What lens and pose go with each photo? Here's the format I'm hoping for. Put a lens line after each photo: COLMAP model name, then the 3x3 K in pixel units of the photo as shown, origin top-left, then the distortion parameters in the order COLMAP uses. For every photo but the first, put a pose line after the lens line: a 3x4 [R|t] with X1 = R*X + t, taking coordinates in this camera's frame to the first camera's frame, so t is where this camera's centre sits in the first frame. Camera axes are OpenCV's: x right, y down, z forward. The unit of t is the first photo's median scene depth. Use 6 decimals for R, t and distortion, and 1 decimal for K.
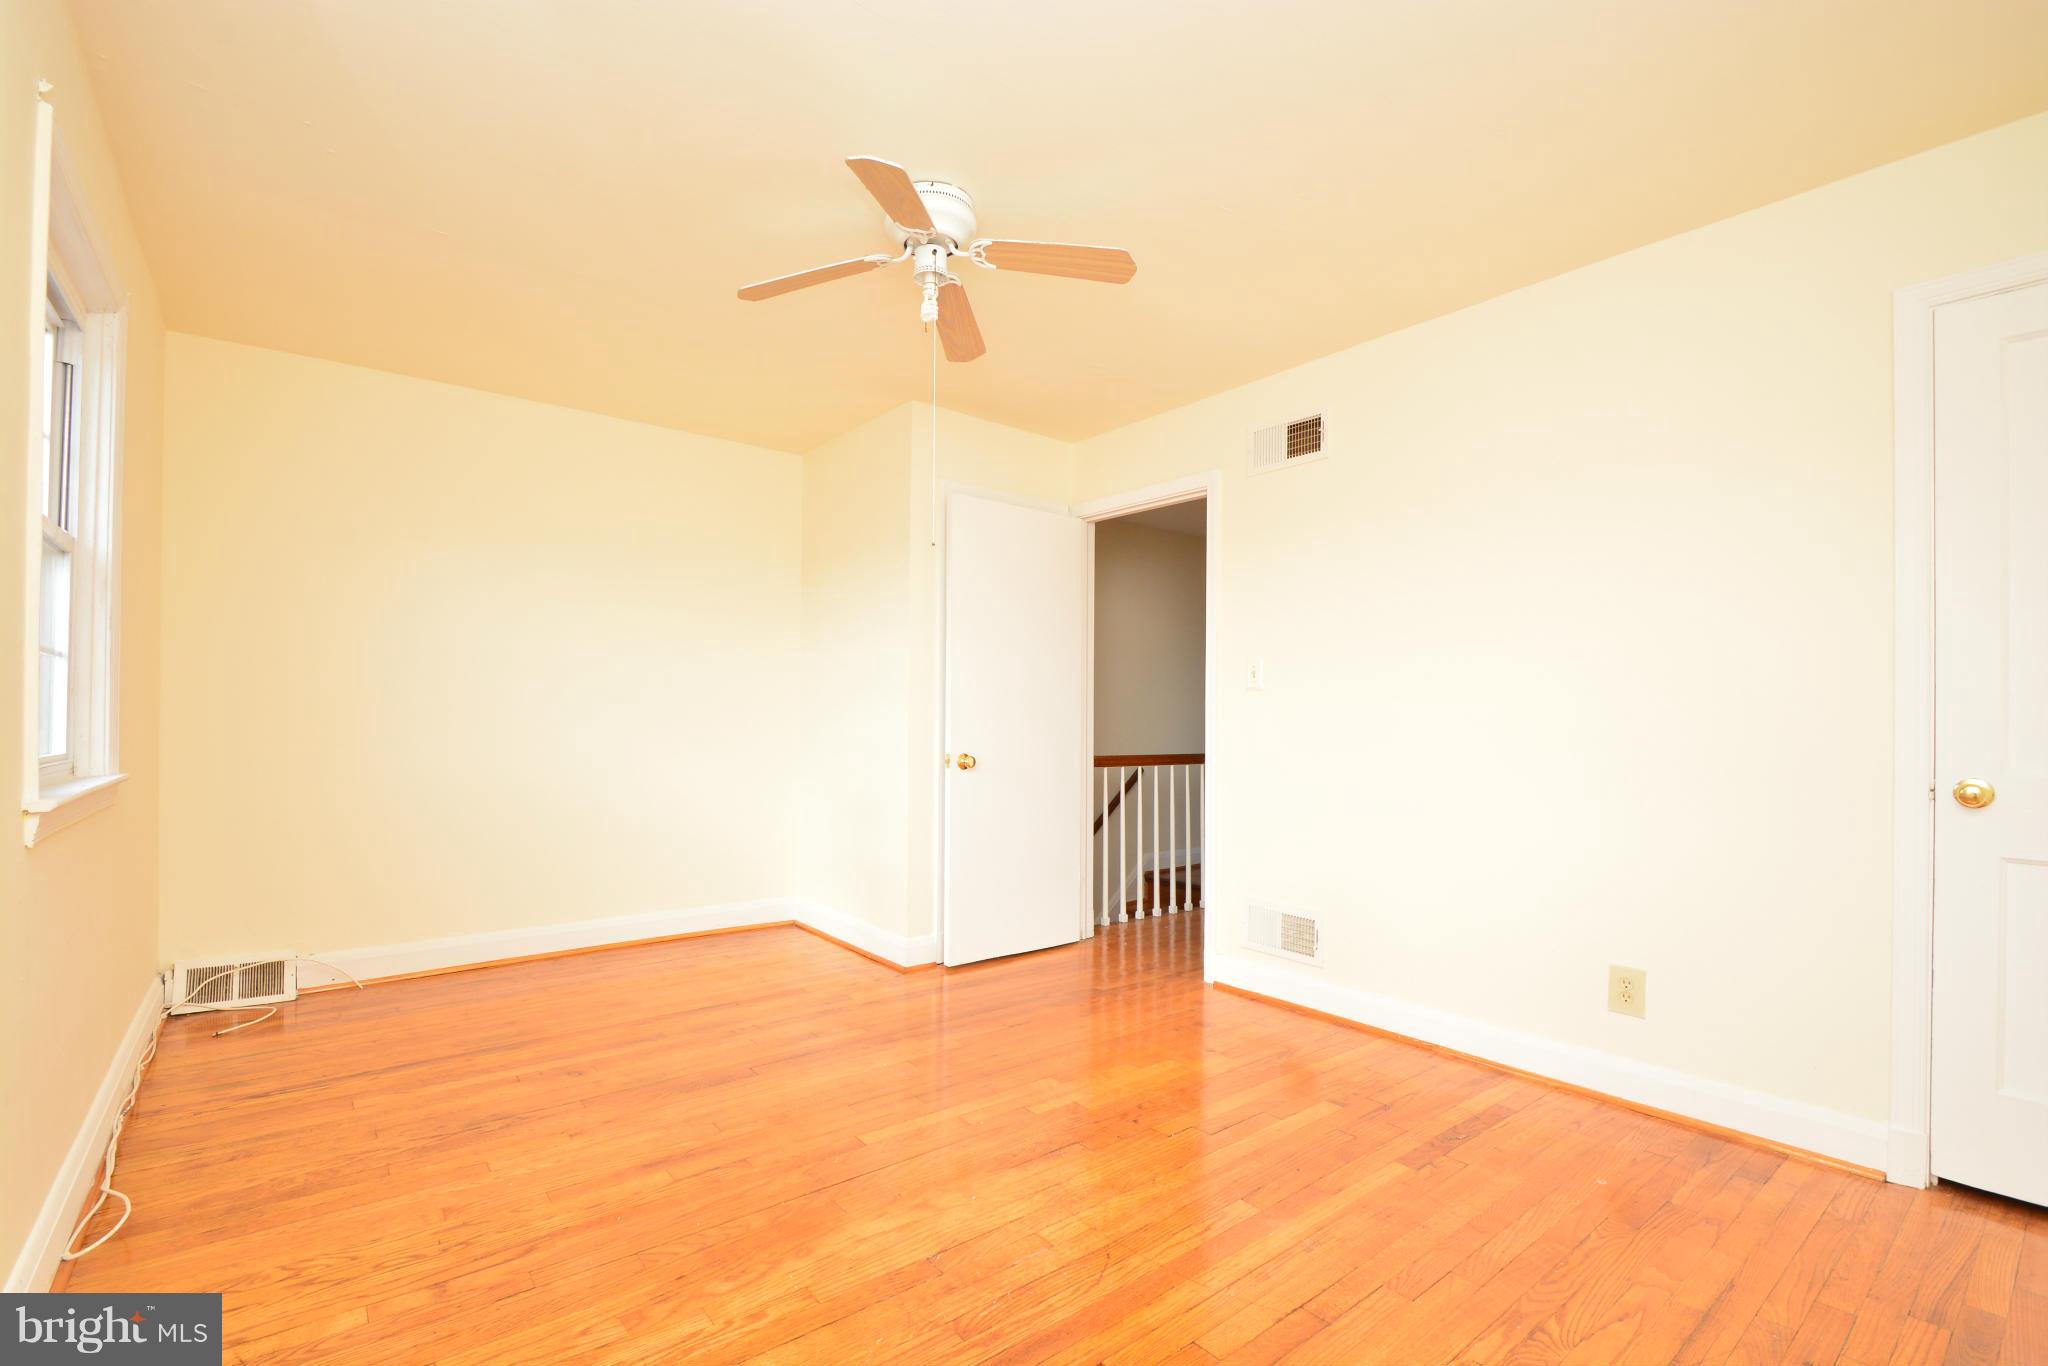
lens RADIAL K [[914.6, 0, 1000.8], [0, 914.6, 715.3], [0, 0, 1]] dist [0.001213, -0.011878]
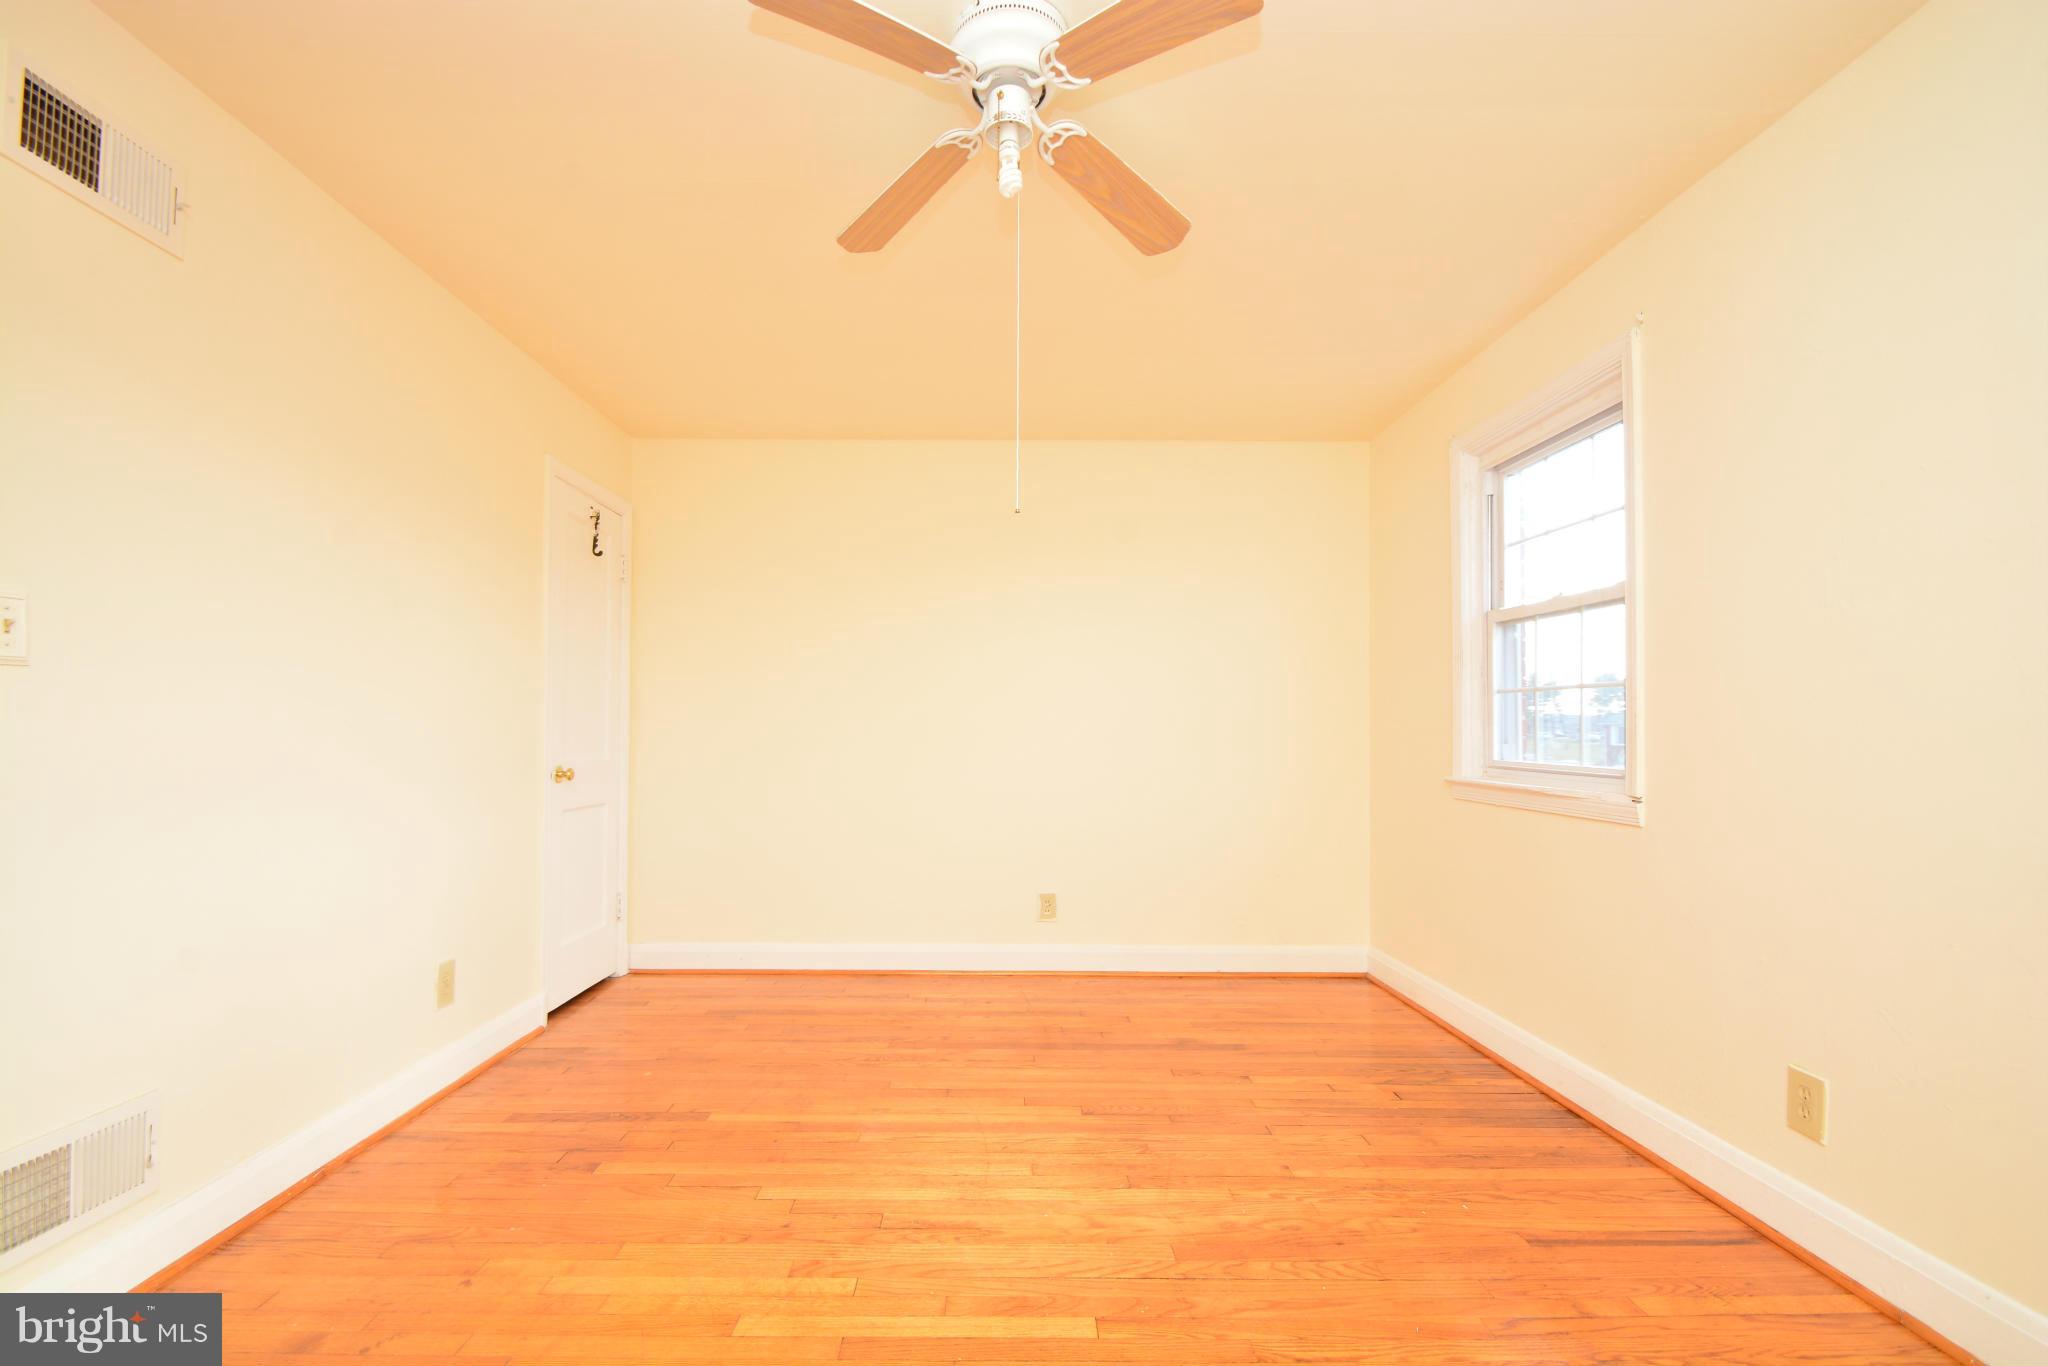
lens RADIAL K [[889.0, 0, 994.9], [0, 889.0, 715.0], [0, 0, 1]] dist [0.007167, -0.011092]
pose [[-0.789403, 0.000574, 0.613875, -0.574354], [-0.013345, 0.999747, -0.018096, -0.003252], [-0.613730, -0.022477, -0.789196, 1.782403]]
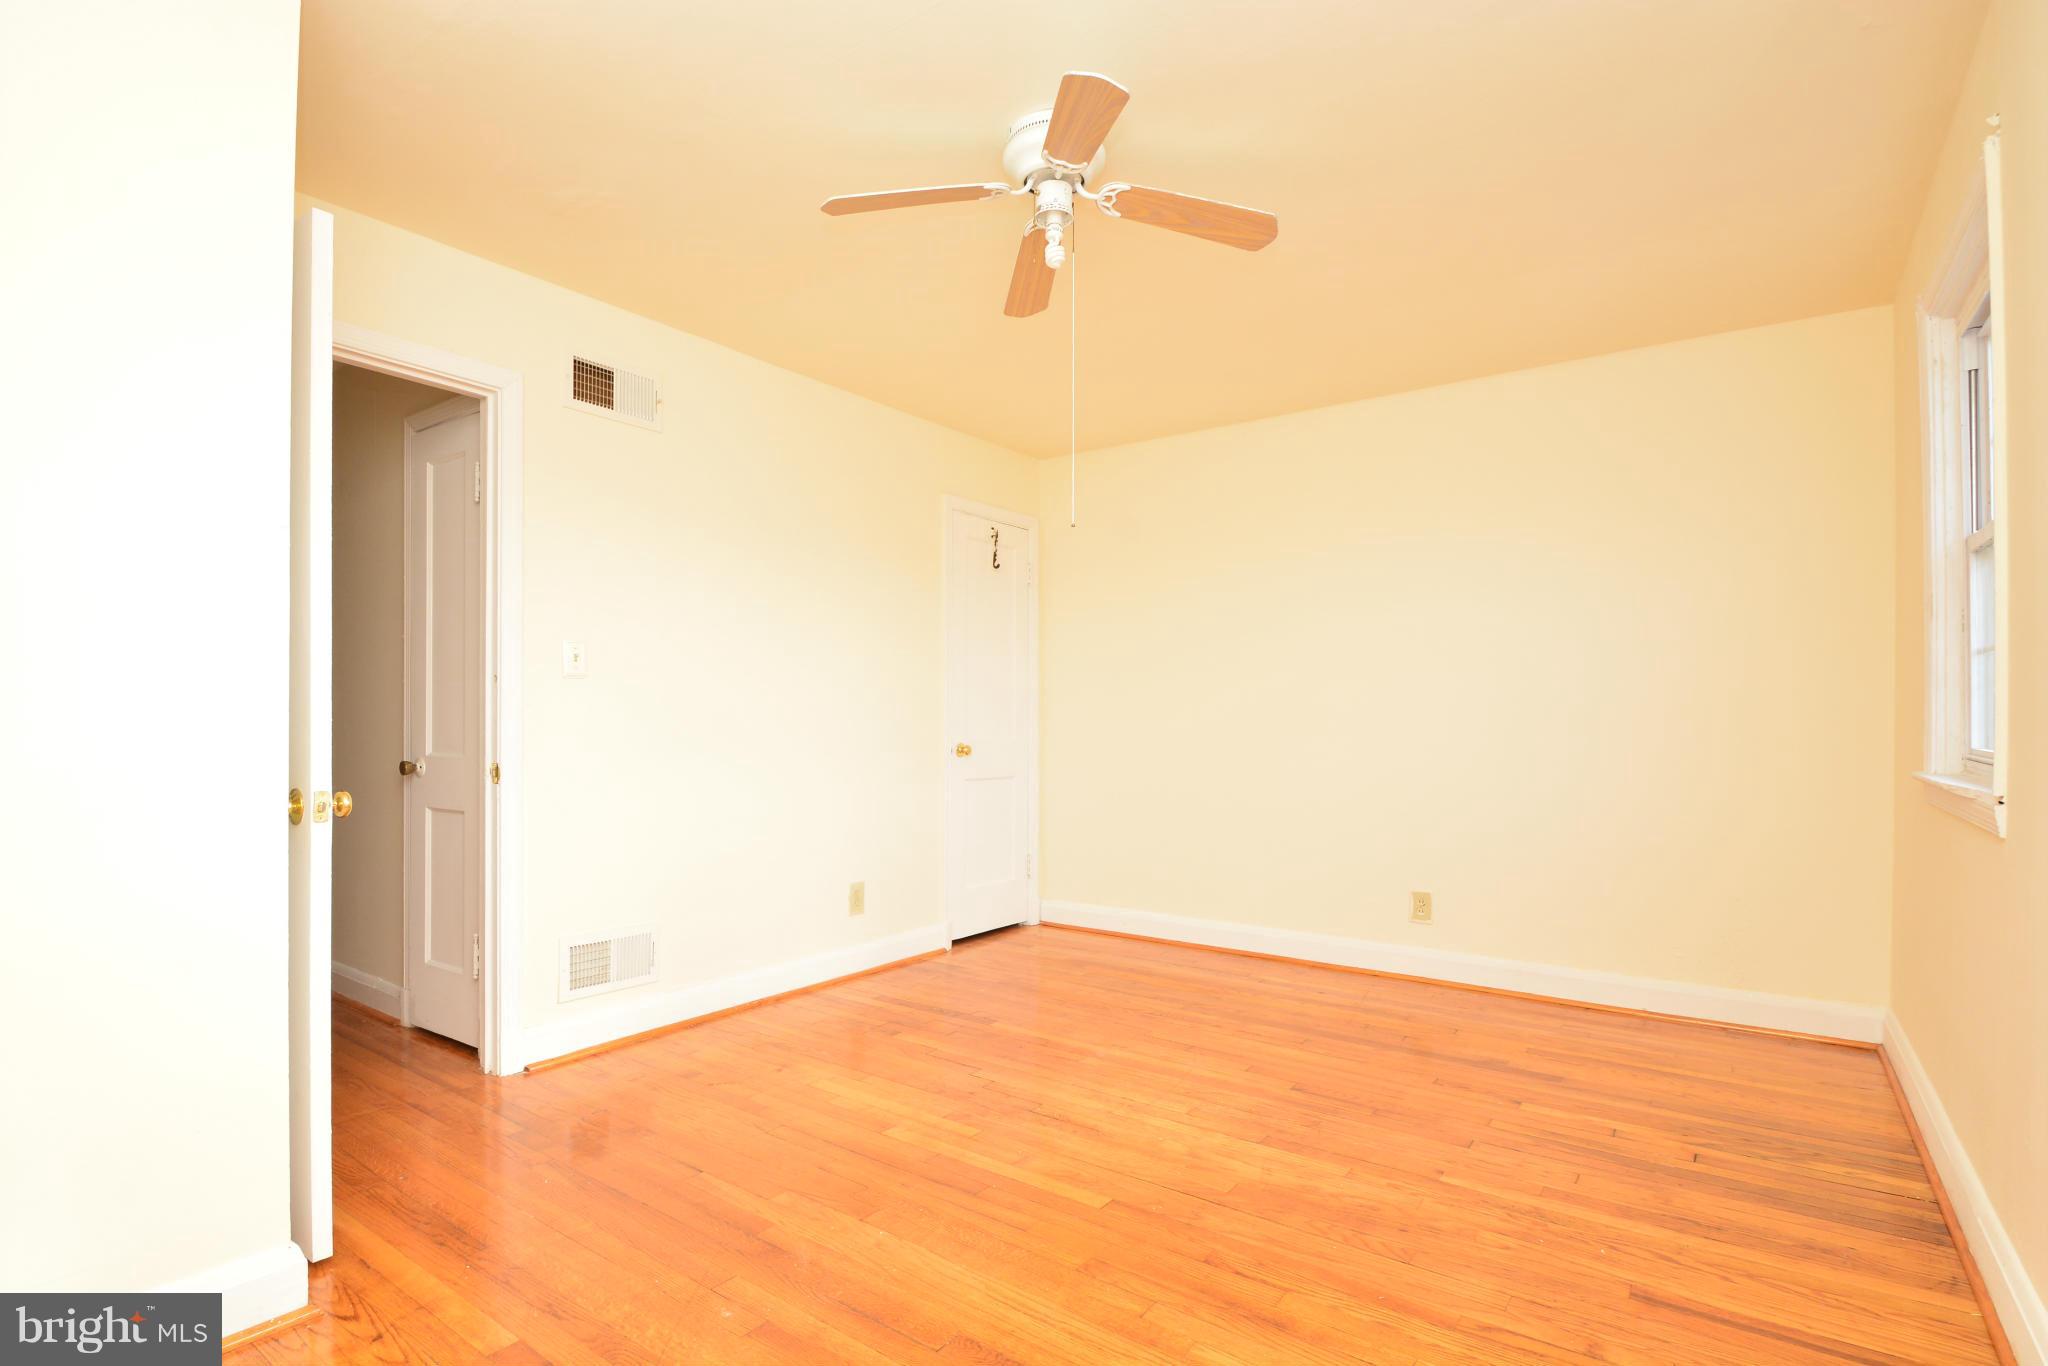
lens RADIAL K [[990.7, 0, 1003.3], [0, 990.7, 719.5], [0, 0, 1]] dist [-0.000861, -0.016361]
pose [[-0.264509, -0.008981, 0.964342, -1.134659], [-0.007638, 0.999945, 0.007217, 0.000822], [-0.964353, -0.005457, -0.264563, 1.485455]]
